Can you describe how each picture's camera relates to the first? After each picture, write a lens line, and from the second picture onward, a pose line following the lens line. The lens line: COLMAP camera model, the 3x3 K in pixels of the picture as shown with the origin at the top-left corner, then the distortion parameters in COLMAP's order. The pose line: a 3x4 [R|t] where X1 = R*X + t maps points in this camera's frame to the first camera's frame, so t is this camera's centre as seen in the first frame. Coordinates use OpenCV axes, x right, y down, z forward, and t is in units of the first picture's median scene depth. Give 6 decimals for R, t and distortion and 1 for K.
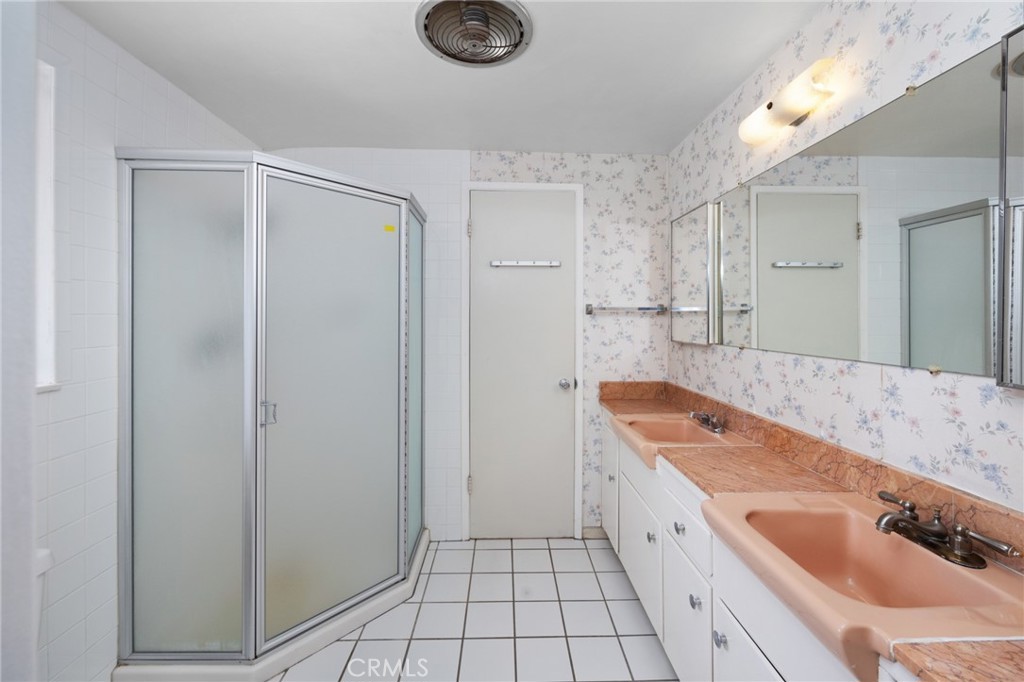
lens RADIAL K [[411.0, 0, 513.5], [0, 411.0, 329.1], [0, 0, 1]] dist [0.000523, -0.000099]
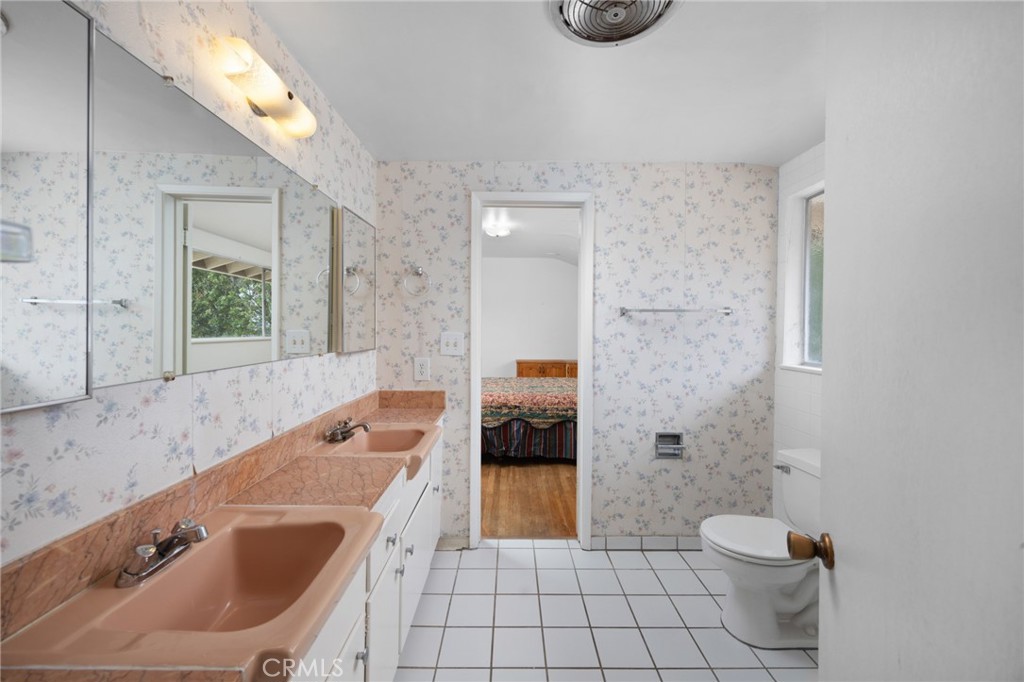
lens RADIAL K [[411.0, 0, 513.5], [0, 411.0, 329.1], [0, 0, 1]] dist [0.000523, -0.000099]
pose [[-0.999839, -0.010485, 0.014555, 0.102160], [-0.010027, 0.999462, 0.031227, -0.052431], [-0.014874, 0.031076, -0.999406, 1.920335]]
